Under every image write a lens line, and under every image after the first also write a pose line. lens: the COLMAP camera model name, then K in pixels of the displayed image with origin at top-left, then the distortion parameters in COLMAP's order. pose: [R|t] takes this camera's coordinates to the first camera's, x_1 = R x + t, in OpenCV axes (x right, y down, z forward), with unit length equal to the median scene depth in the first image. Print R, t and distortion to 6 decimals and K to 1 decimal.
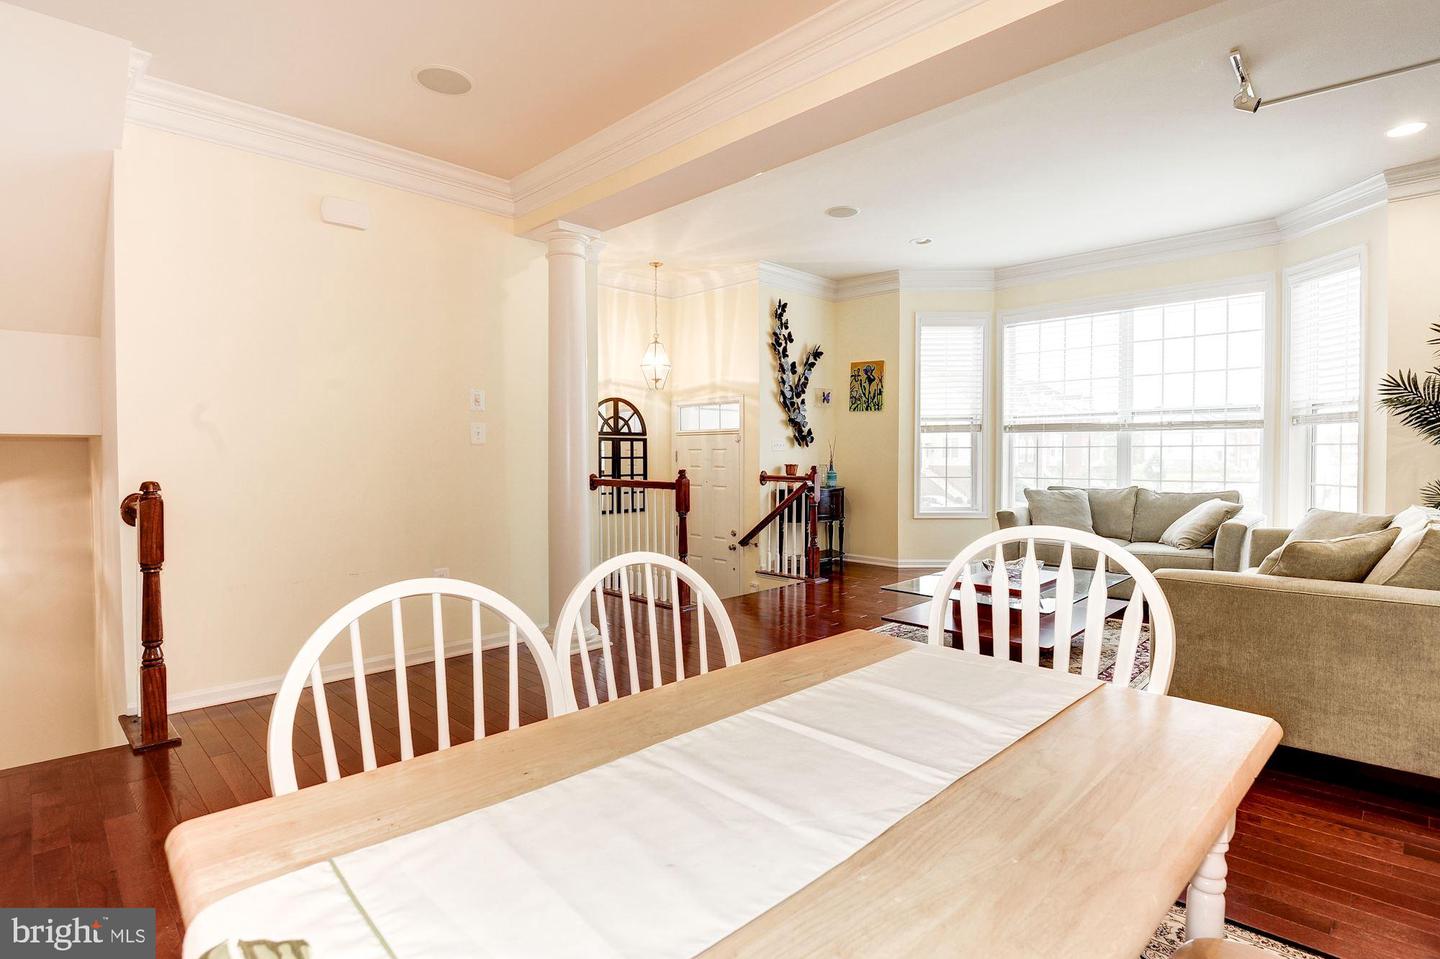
lens RADIAL K [[728.2, 0, 724.8], [0, 728.2, 471.5], [0, 0, 1]] dist [0.006838, -0.017773]
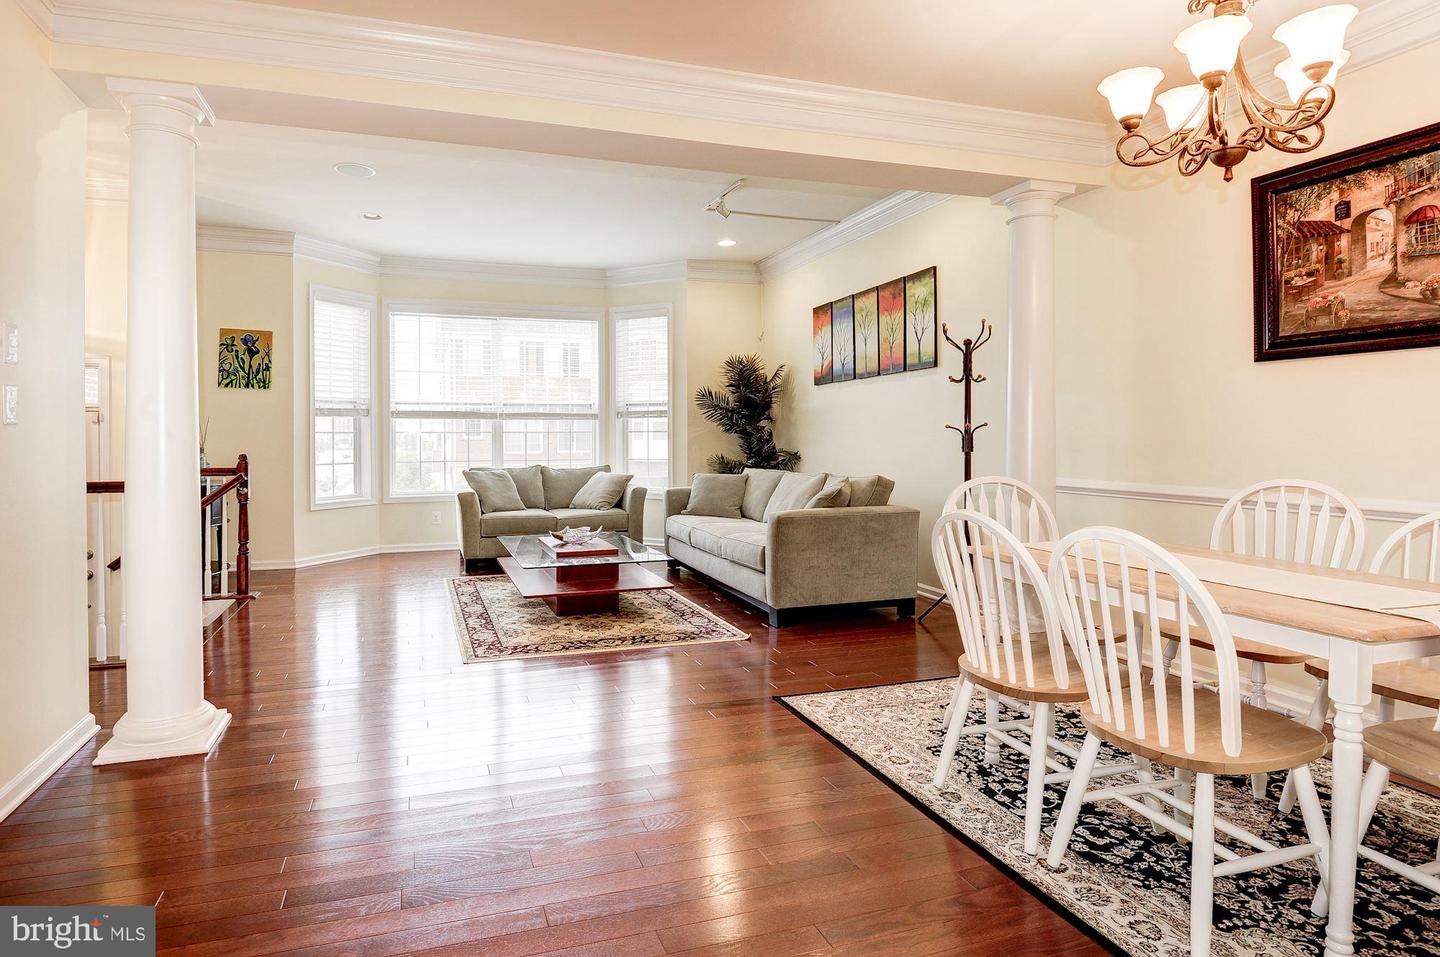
lens RADIAL K [[728.2, 0, 669.8], [0, 728.2, 446.6], [0, 0, 1]] dist [0.006838, -0.017773]
pose [[0.461532, -0.011411, 0.887050, -0.336795], [0.025736, 0.999669, -0.000530, -0.003314], [-0.886750, 0.023074, 0.461673, 0.189800]]
